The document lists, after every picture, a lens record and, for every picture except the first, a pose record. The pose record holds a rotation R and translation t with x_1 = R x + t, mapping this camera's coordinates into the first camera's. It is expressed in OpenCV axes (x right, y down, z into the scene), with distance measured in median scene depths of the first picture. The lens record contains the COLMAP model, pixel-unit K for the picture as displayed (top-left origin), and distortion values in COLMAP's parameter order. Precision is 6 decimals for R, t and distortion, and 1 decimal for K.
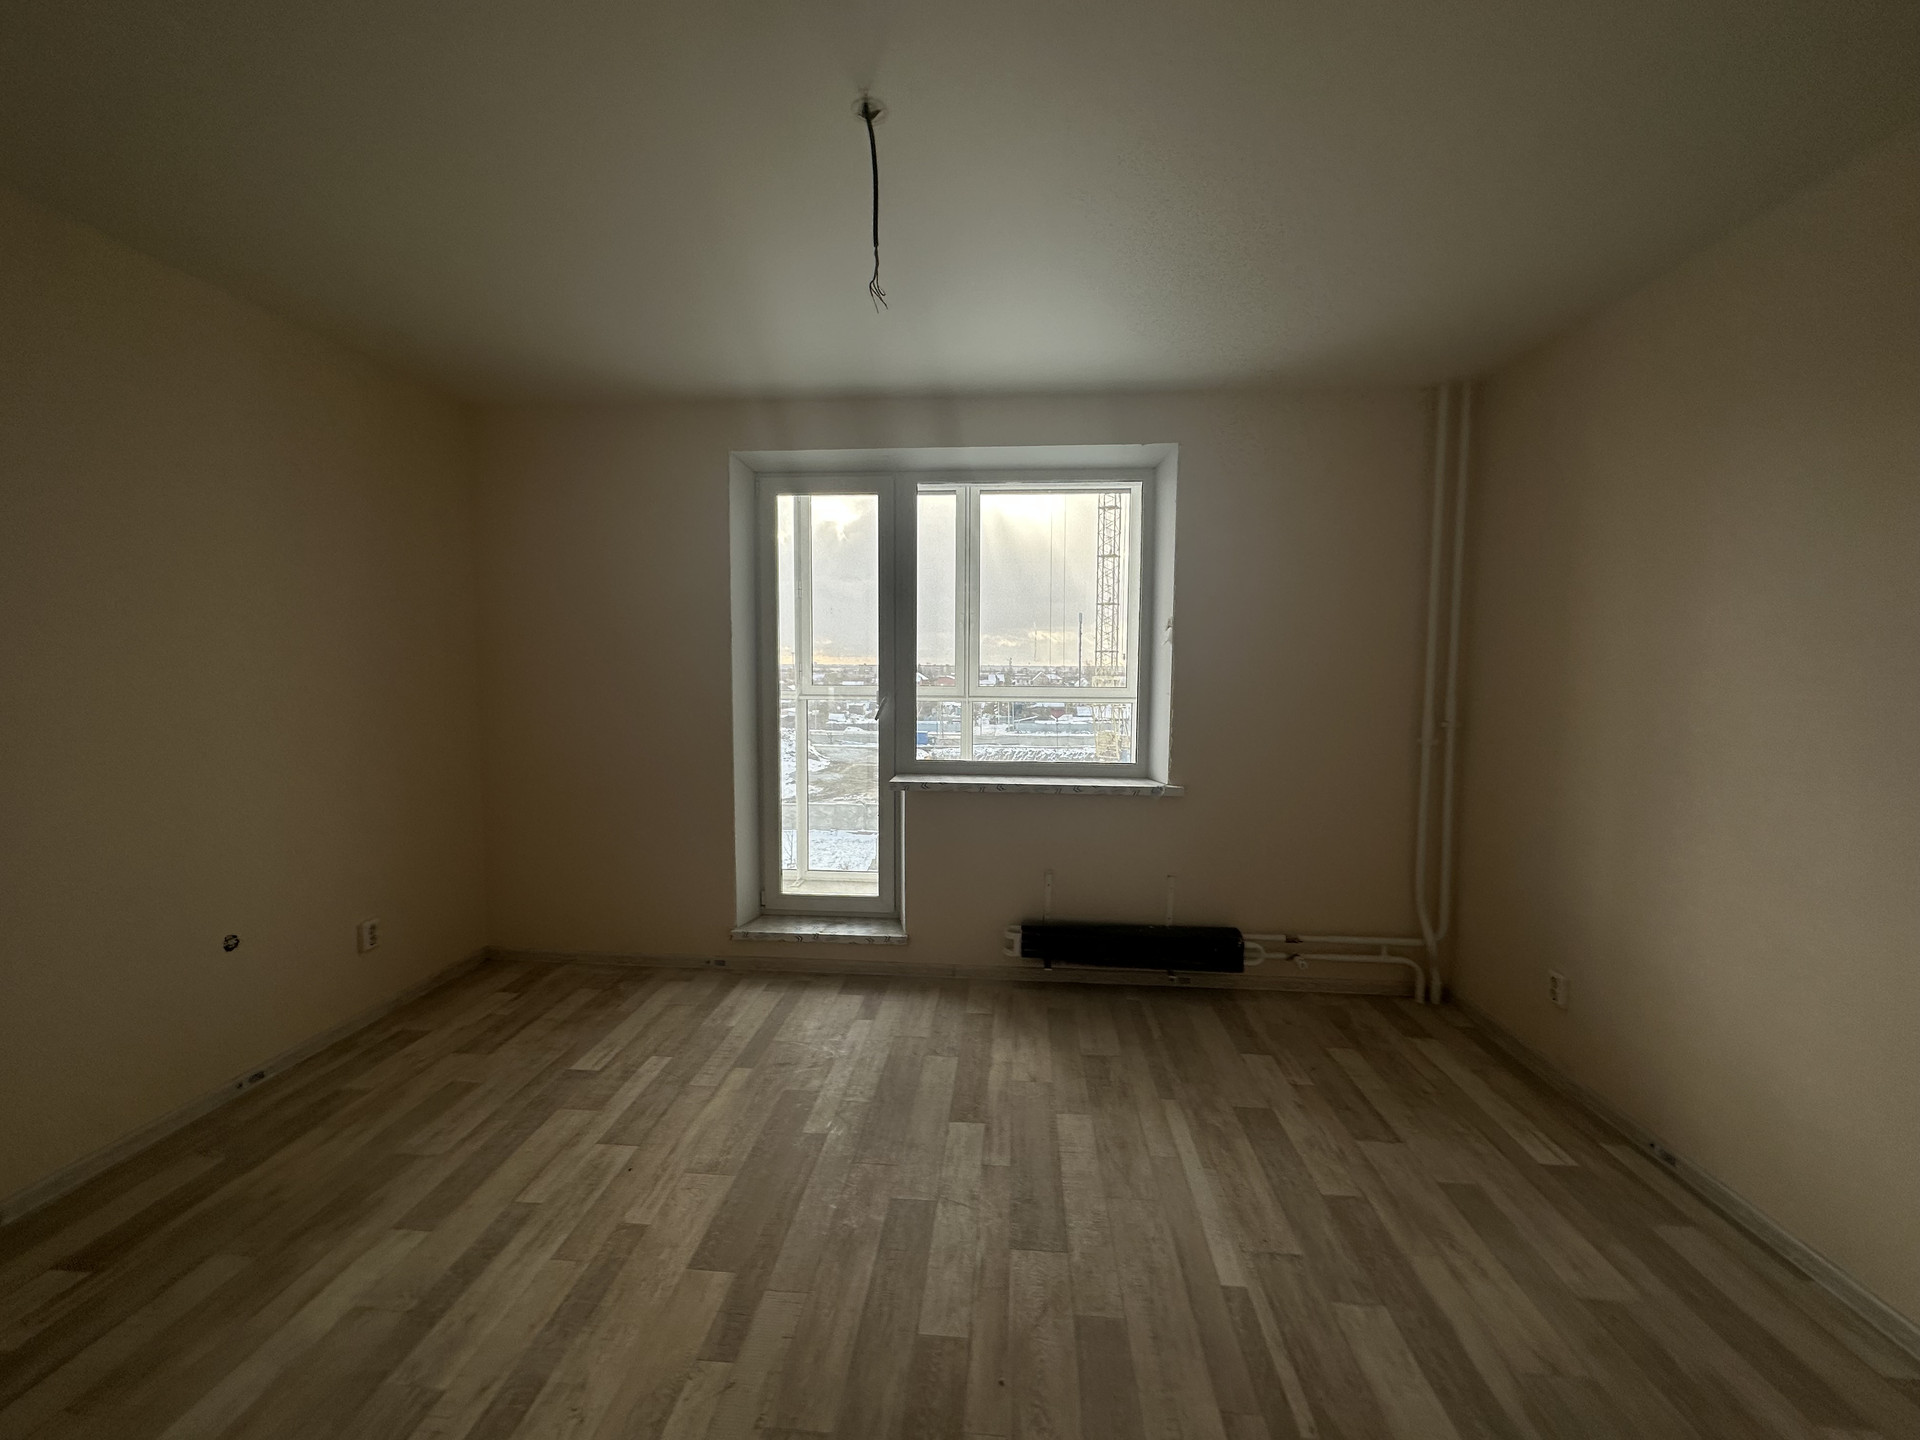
lens RADIAL K [[766.7, 0, 960.7], [0, 766.7, 721.2], [0, 0, 1]] dist [-0.002220, -0.000024]
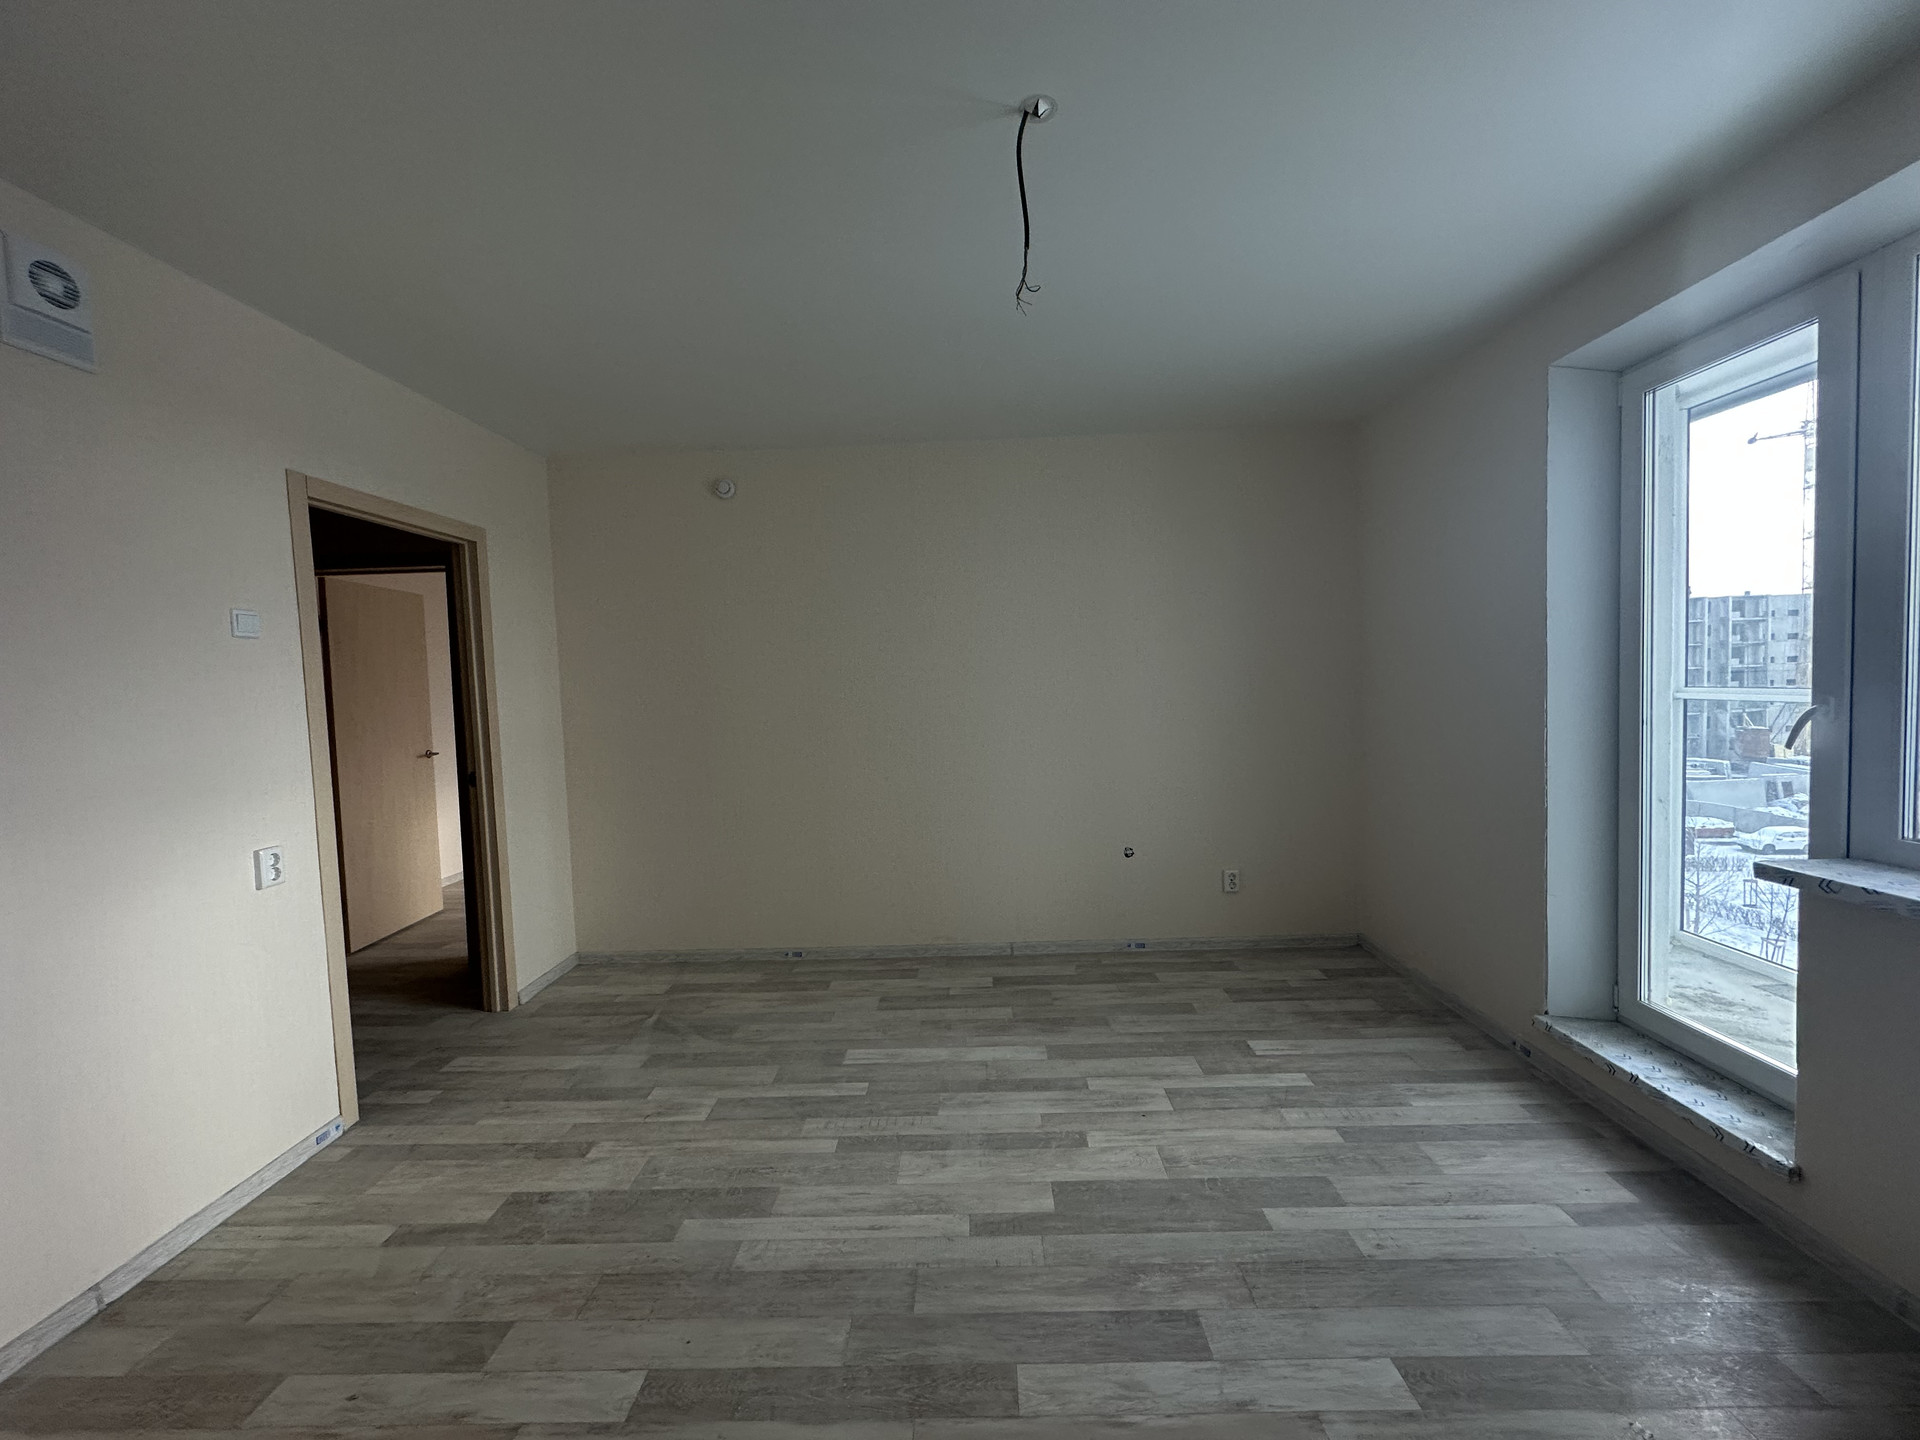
lens RADIAL K [[766.7, 0, 958.0], [0, 766.7, 719.5], [0, 0, 1]] dist [-0.002220, -0.000024]
pose [[0.044150, 0.041707, -0.998154, 0.539209], [-0.036261, 0.998537, 0.040119, -0.029288], [0.998367, 0.034423, 0.045598, 0.529802]]
